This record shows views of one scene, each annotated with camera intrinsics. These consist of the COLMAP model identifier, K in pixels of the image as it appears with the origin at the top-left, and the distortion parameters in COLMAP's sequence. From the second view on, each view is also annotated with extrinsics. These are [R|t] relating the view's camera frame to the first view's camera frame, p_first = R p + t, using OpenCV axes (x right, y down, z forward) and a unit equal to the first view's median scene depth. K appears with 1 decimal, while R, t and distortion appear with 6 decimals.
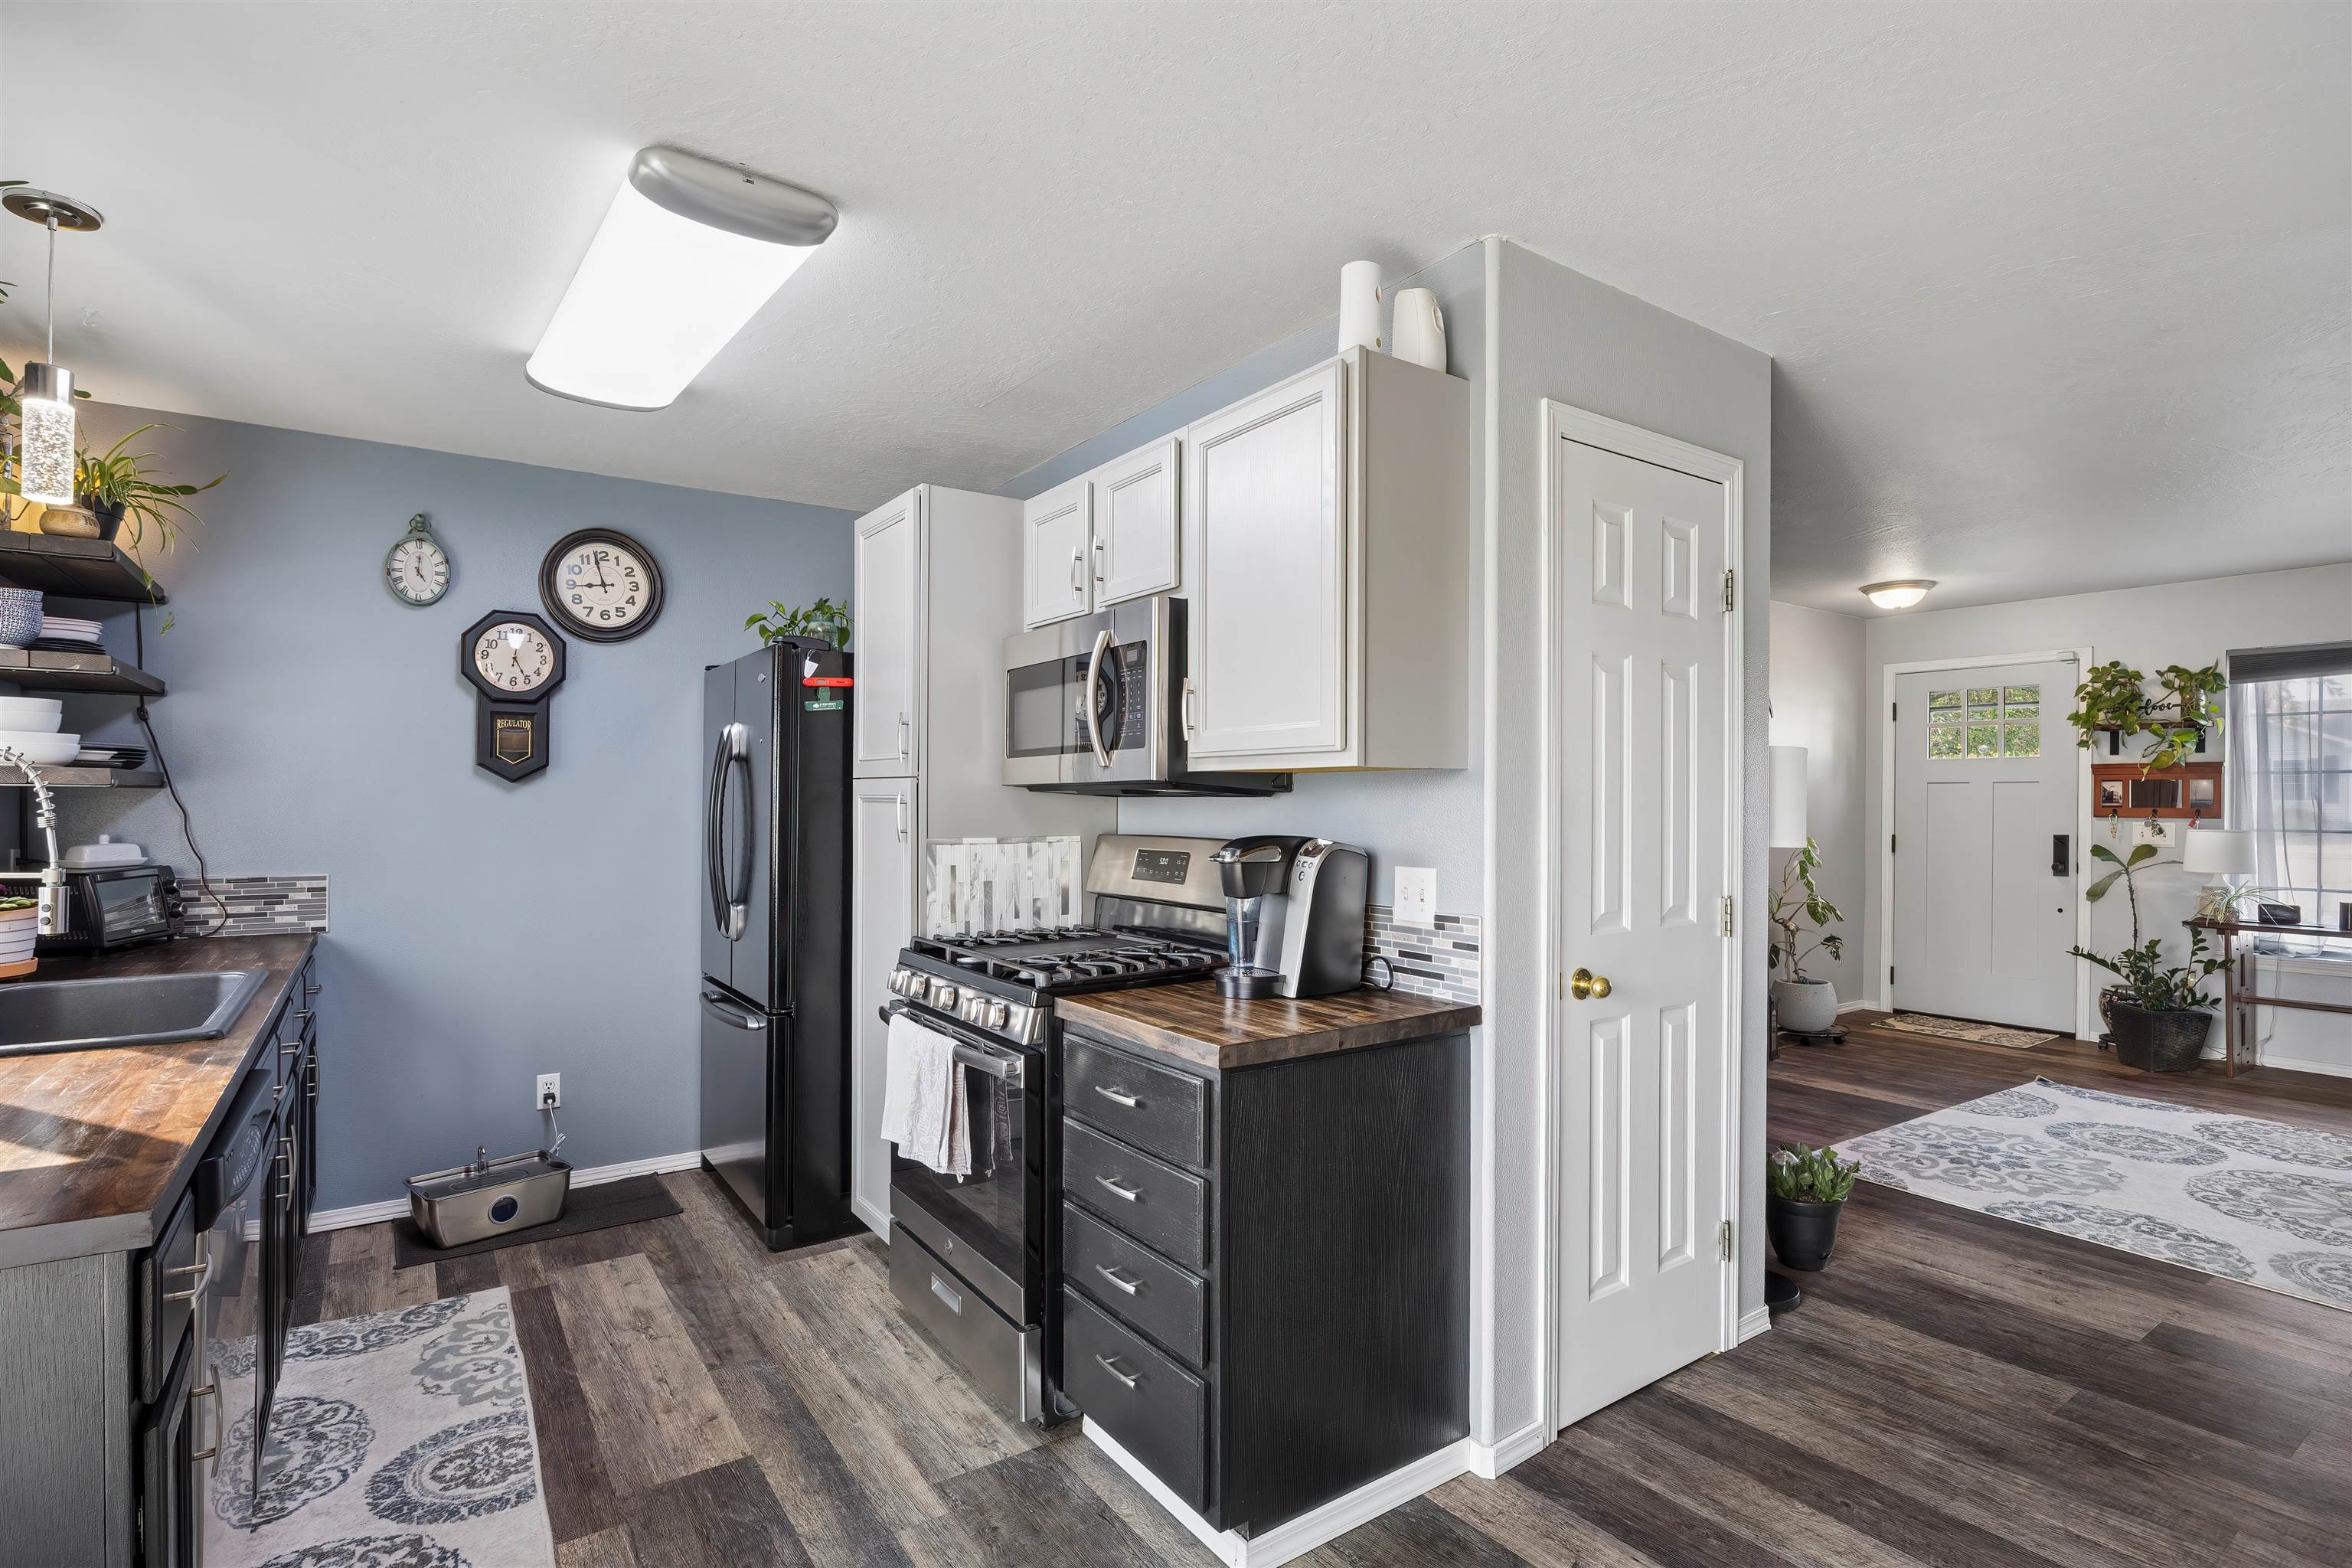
lens RADIAL K [[1145.6, 0, 1158.5], [0, 1145.6, 782.0], [0, 0, 1]] dist [-0.008148, 0.000931]
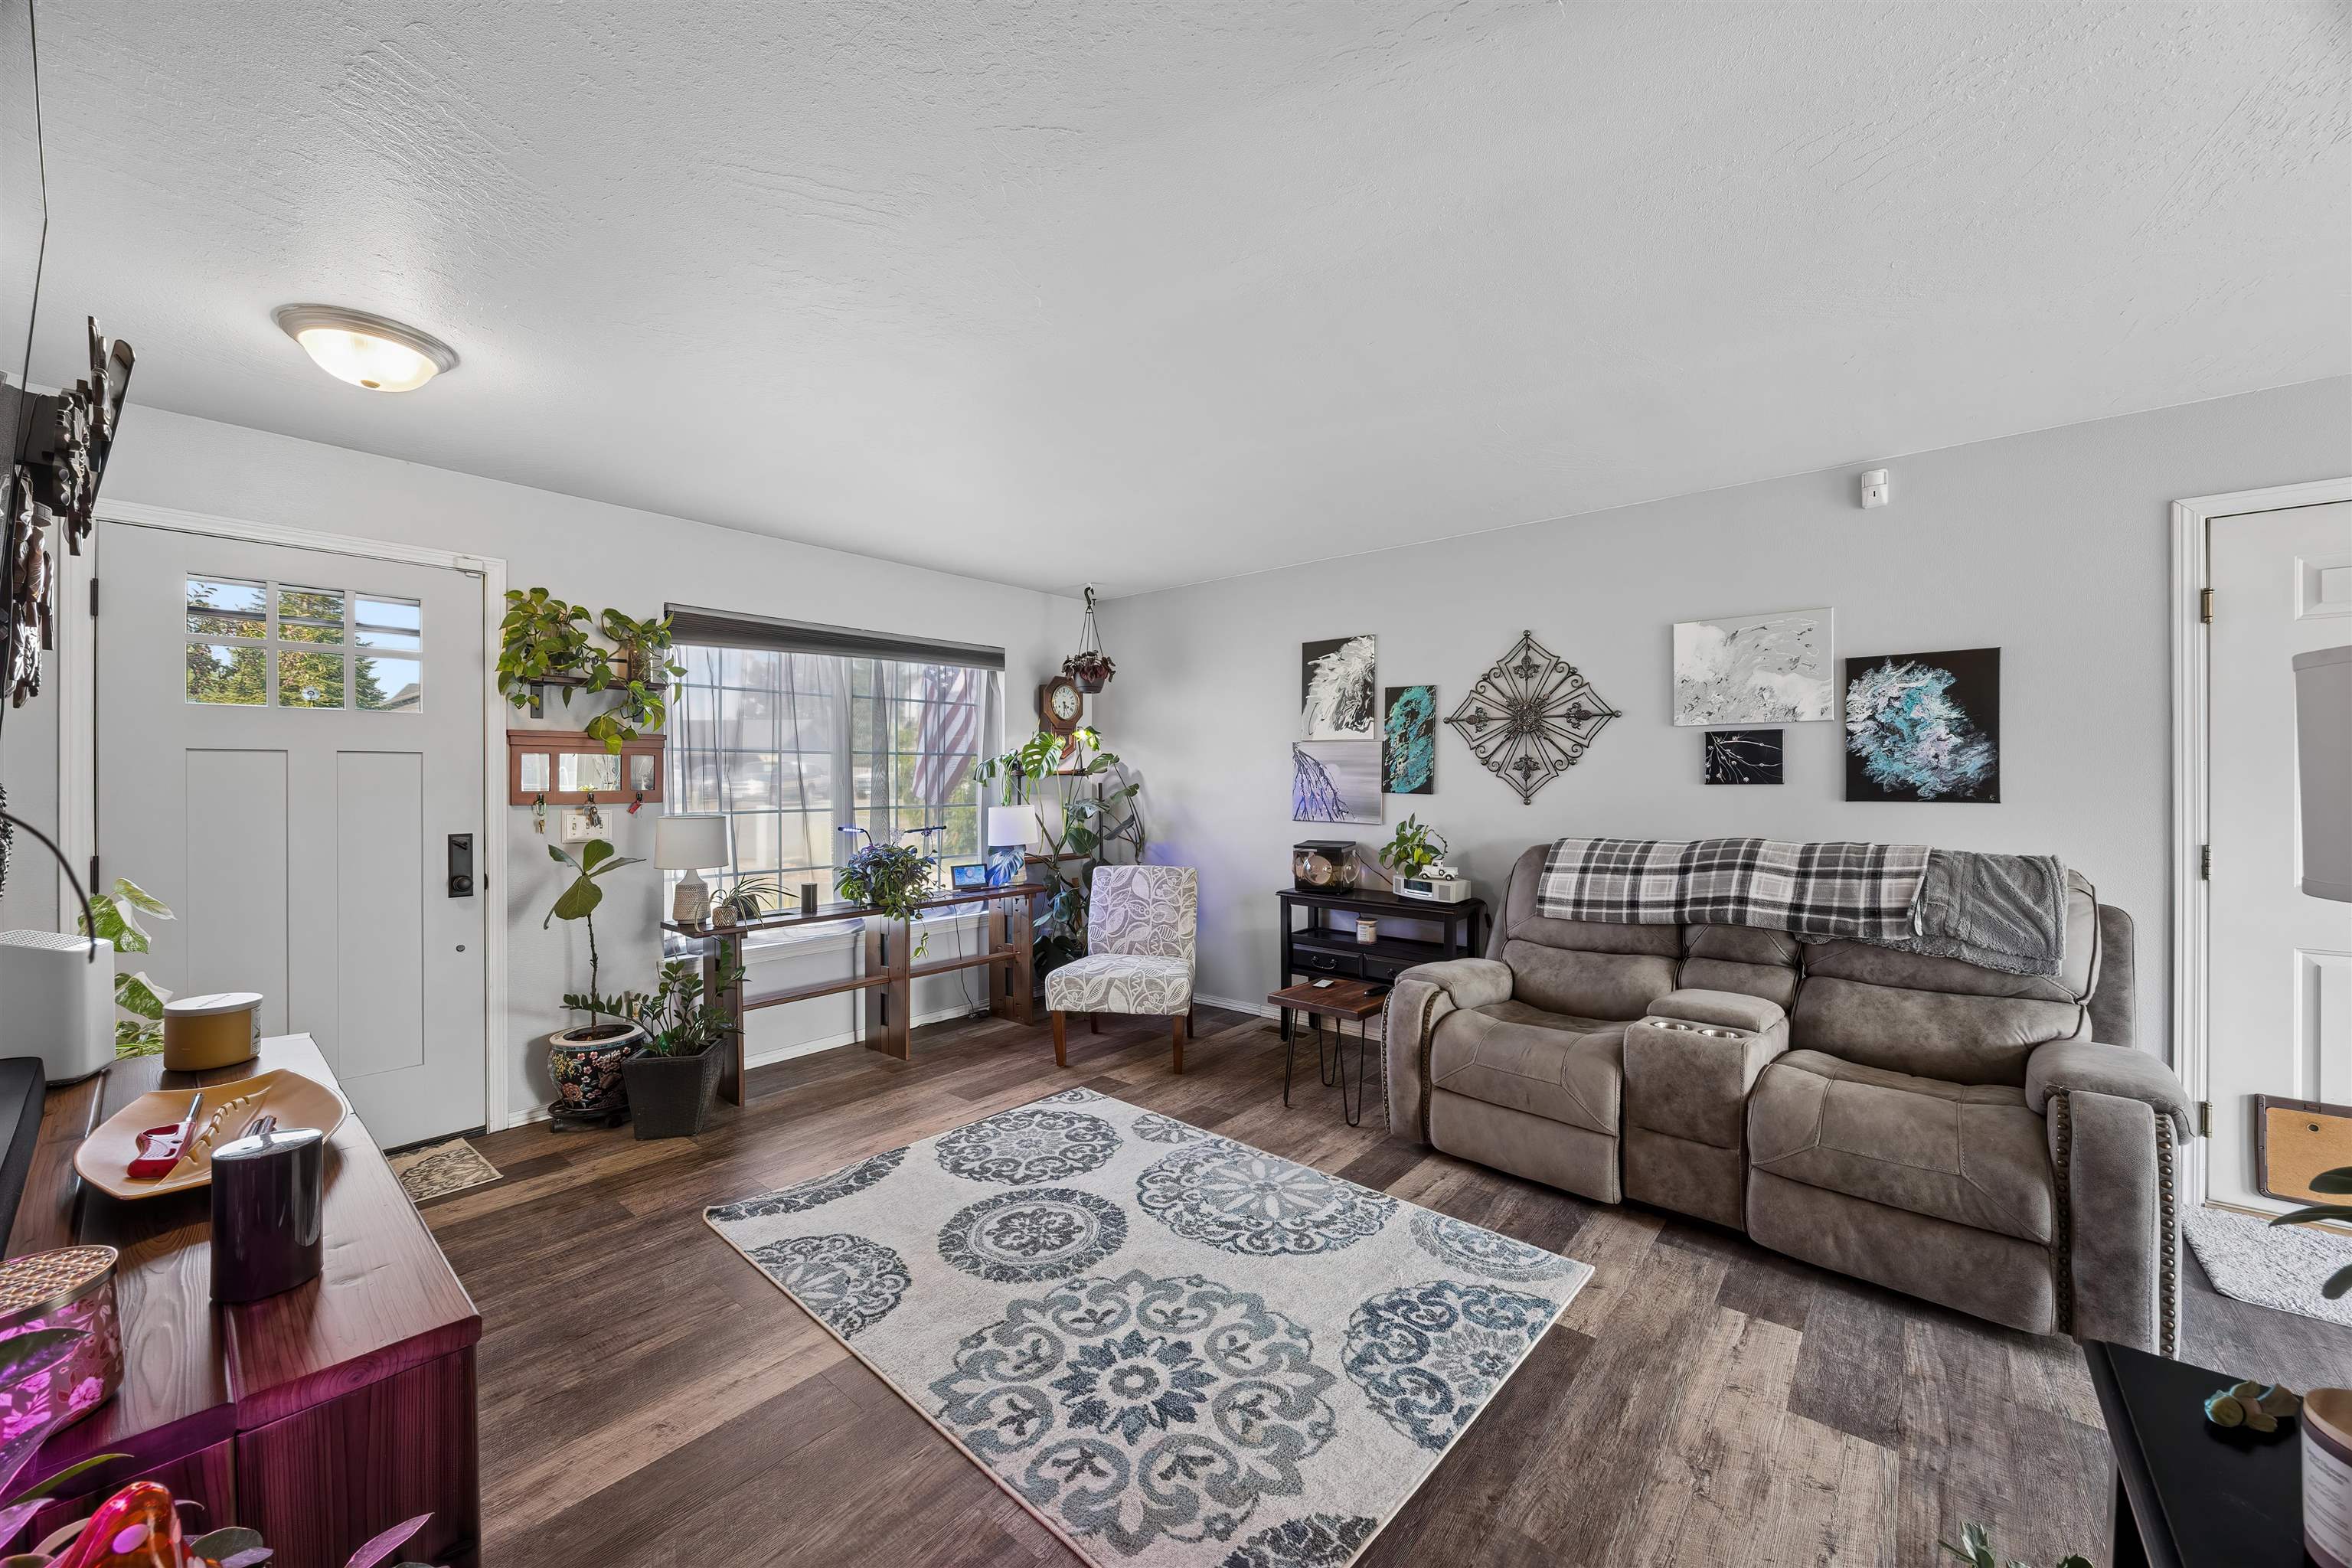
lens RADIAL K [[869.2, 0, 1223.8], [0, 869.2, 801.3], [0, 0, 1]] dist [-0.005588, 0.000010]
pose [[-0.250805, -0.025029, 0.967714, 0.351561], [-0.011349, 0.999673, 0.022915, 0.020508], [-0.967971, -0.005236, -0.251007, 1.360694]]
